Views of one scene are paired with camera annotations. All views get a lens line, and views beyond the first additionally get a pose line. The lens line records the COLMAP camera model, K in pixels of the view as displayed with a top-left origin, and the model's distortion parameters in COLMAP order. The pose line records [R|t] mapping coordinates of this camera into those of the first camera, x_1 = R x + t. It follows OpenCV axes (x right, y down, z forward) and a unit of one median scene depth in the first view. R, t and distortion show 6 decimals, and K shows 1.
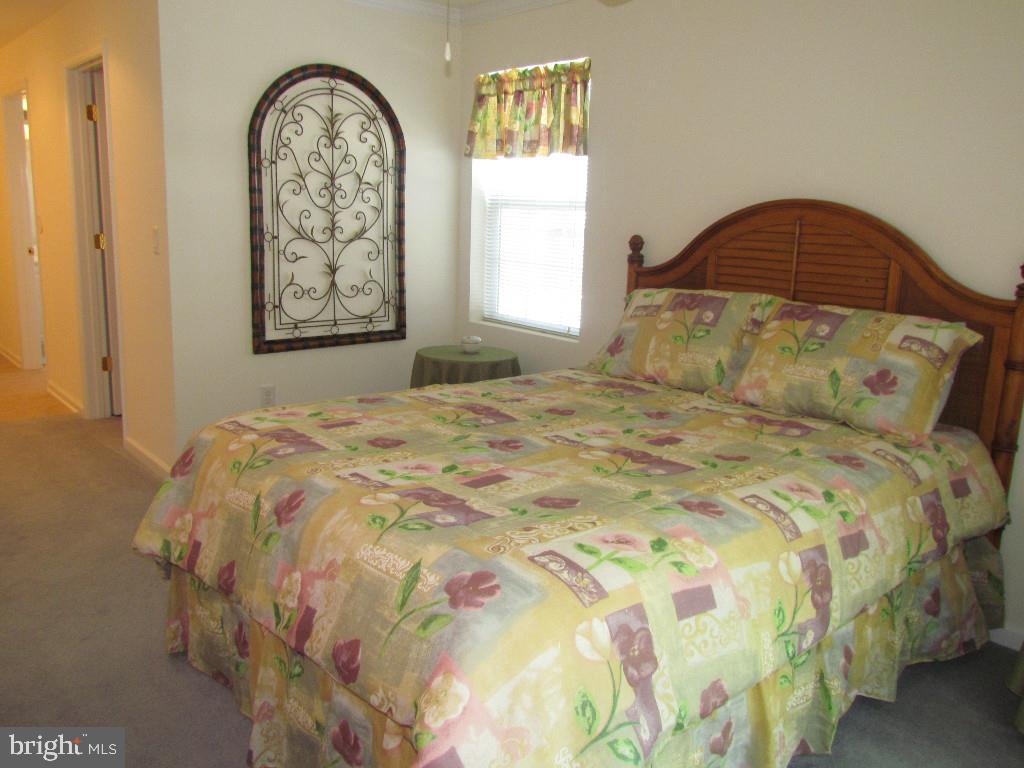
lens RADIAL K [[817.0, 0, 512.4], [0, 817.0, 386.6], [0, 0, 1]] dist [-0.017846, -0.012699]
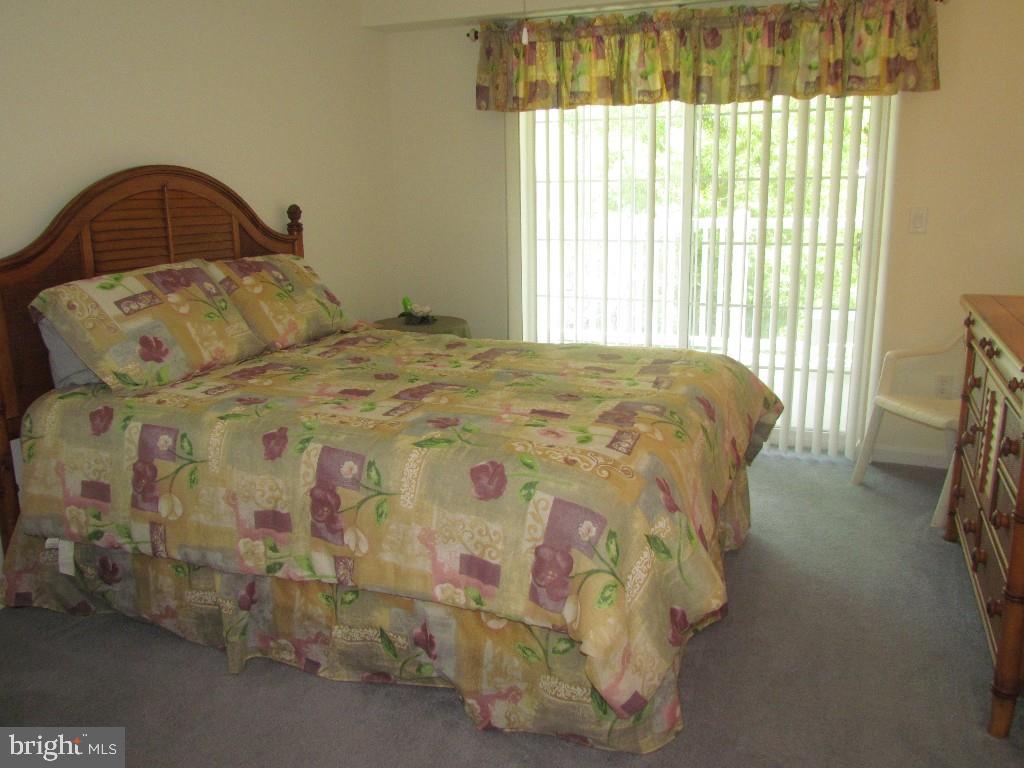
lens RADIAL K [[817.0, 0, 513.6], [0, 817.0, 382.9], [0, 0, 1]] dist [-0.017846, -0.012699]
pose [[-0.447853, -0.228980, 0.864289, -0.520426], [0.173350, 0.926071, 0.335174, -0.168020], [-0.877141, 0.299934, -0.375050, 0.750381]]
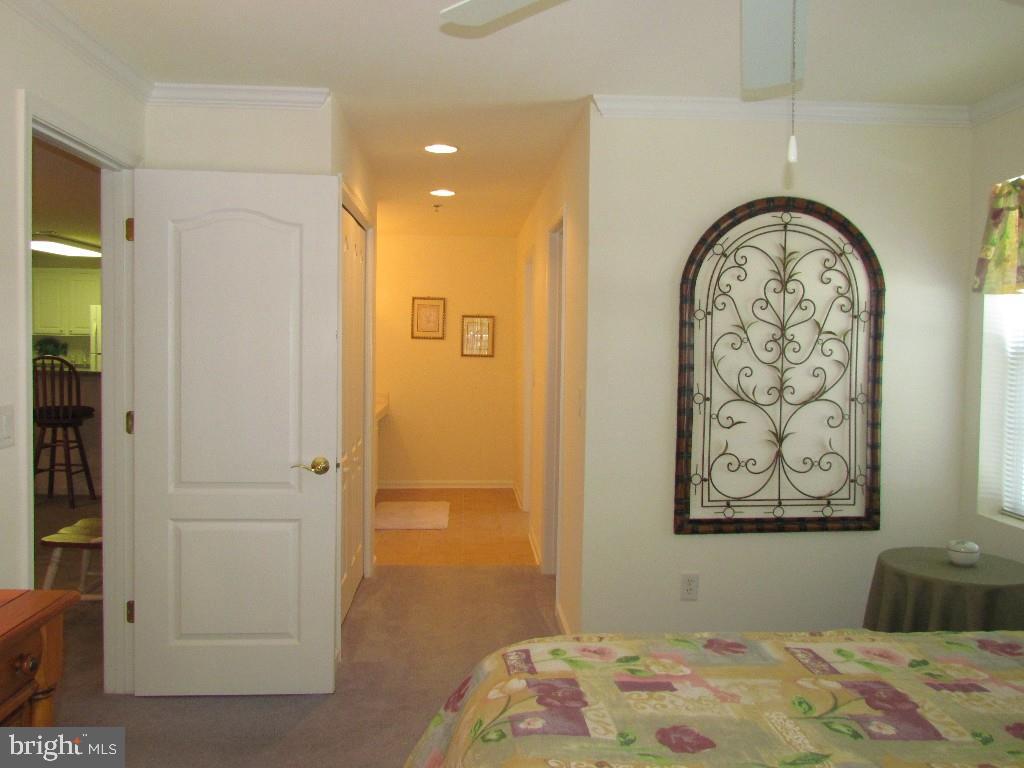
lens RADIAL K [[817.0, 0, 517.8], [0, 817.0, 389.5], [0, 0, 1]] dist [-0.017846, -0.012699]
pose [[0.790464, 0.005786, -0.612481, 0.073388], [-0.108046, 0.985592, -0.130134, -0.058501], [0.602903, 0.169042, 0.779700, 0.205934]]
